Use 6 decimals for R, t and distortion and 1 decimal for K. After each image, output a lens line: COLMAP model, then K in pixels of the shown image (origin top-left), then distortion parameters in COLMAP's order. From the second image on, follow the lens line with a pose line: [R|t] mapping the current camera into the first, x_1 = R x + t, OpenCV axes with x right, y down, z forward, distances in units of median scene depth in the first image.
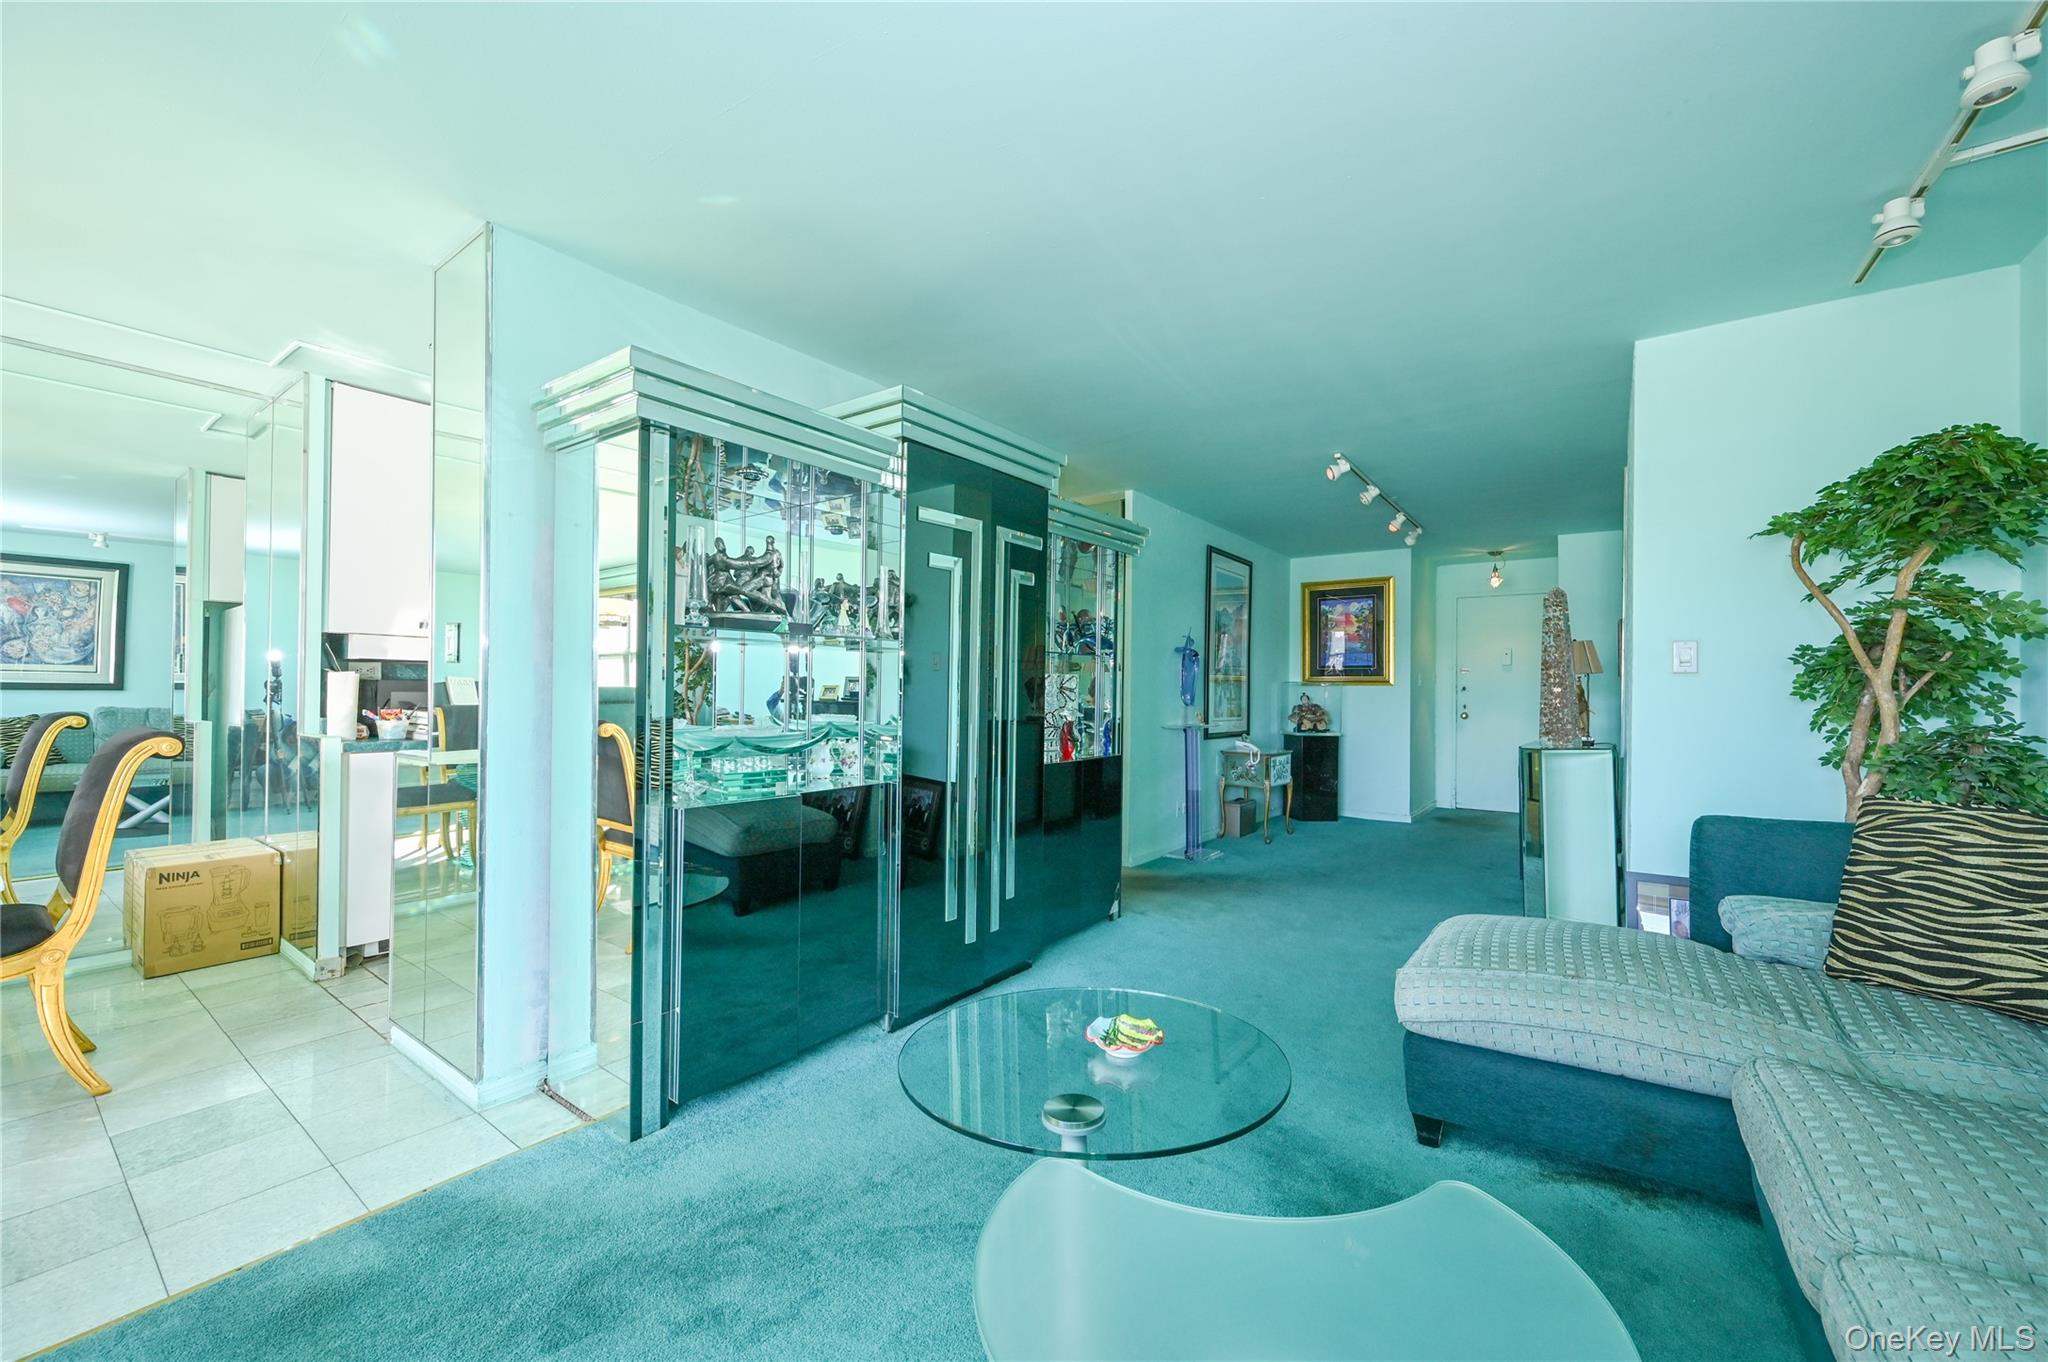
lens RADIAL K [[803.2, 0, 1027.3], [0, 803.2, 683.7], [0, 0, 1]] dist [-0.000937, 0.000442]
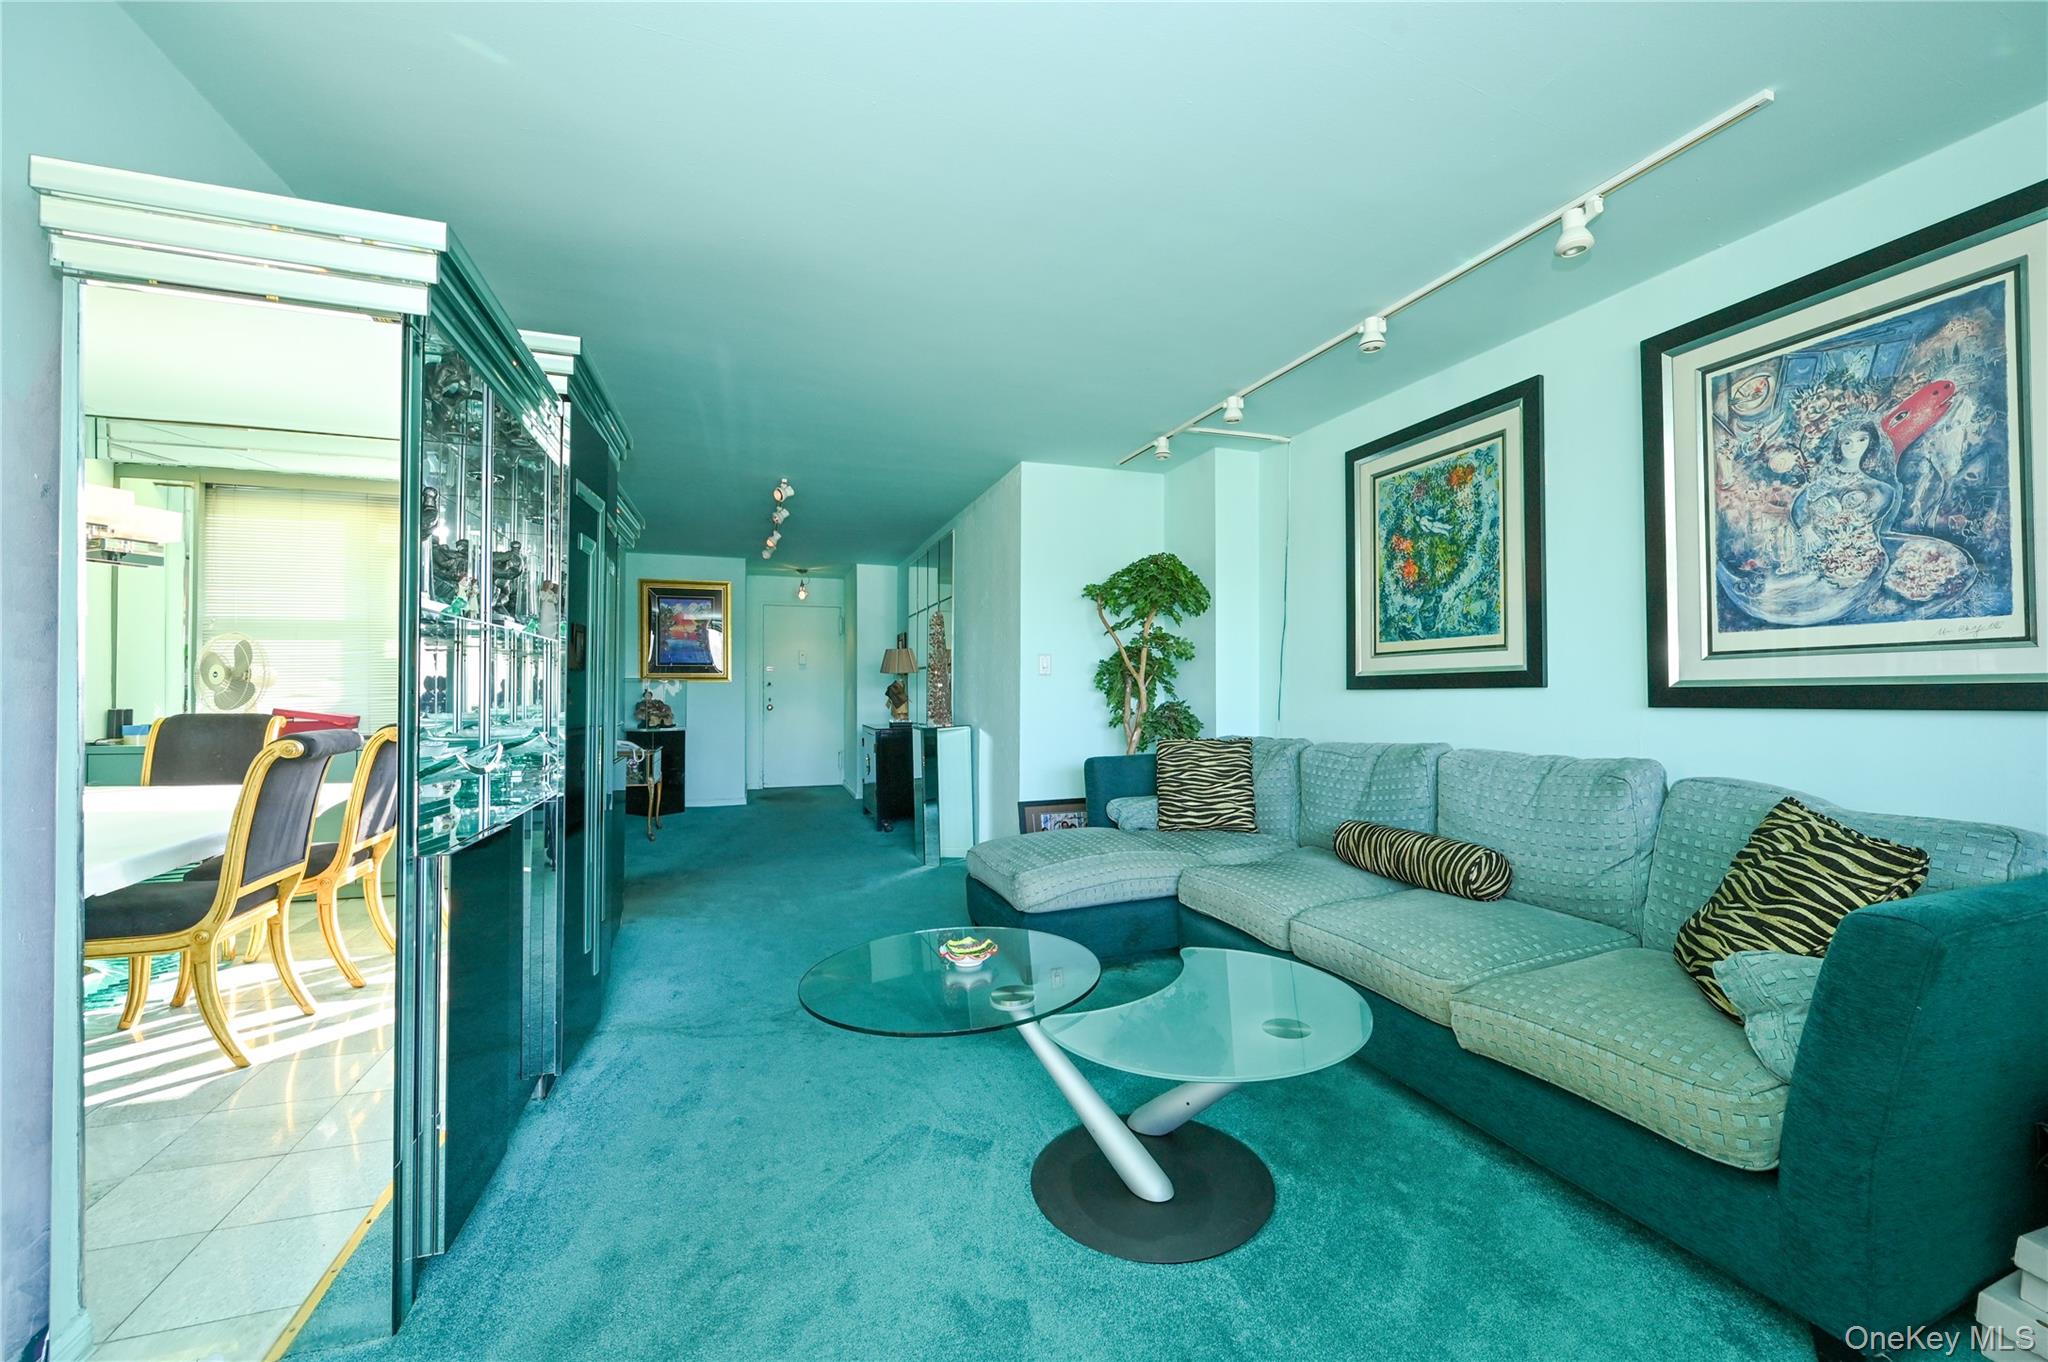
lens RADIAL K [[803.2, 0, 1026.6], [0, 803.2, 681.0], [0, 0, 1]] dist [-0.000937, 0.000442]
pose [[0.573918, -0.002469, 0.818909, -0.227335], [-0.000117, 0.999995, 0.003097, -0.002321], [-0.818912, -0.001874, 0.573915, 0.041983]]
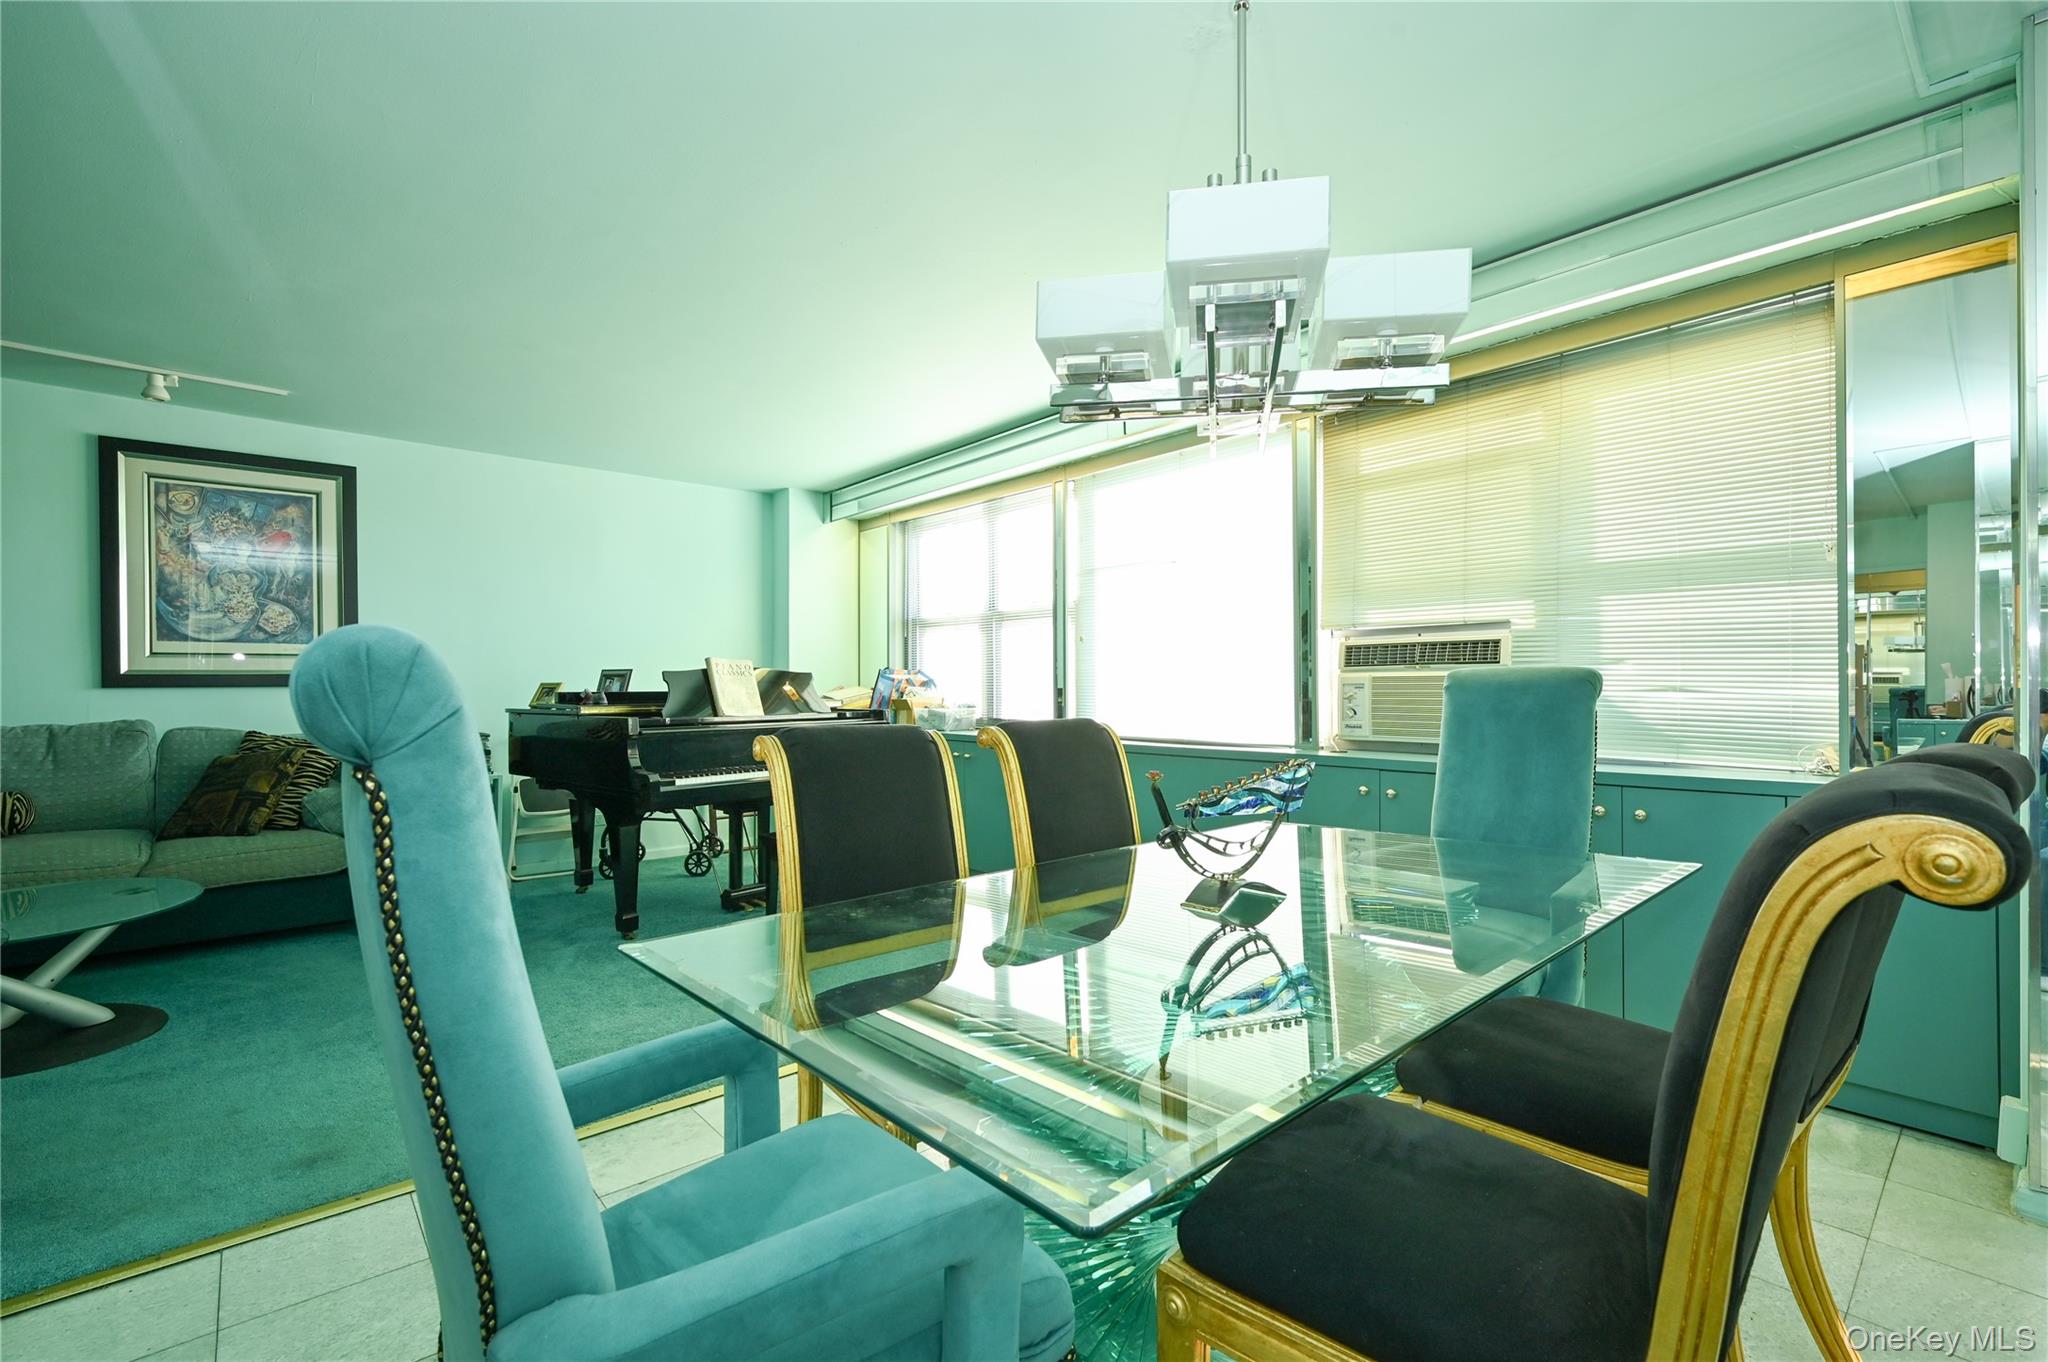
lens RADIAL K [[885.1, 0, 1019.9], [0, 885.1, 693.7], [0, 0, 1]] dist [-0.002054, -0.000740]
pose [[-0.972677, -0.010834, 0.231908, -0.500091], [-0.011356, 0.999935, -0.000917, 0.008477], [-0.231883, -0.003525, -0.972737, 0.455312]]
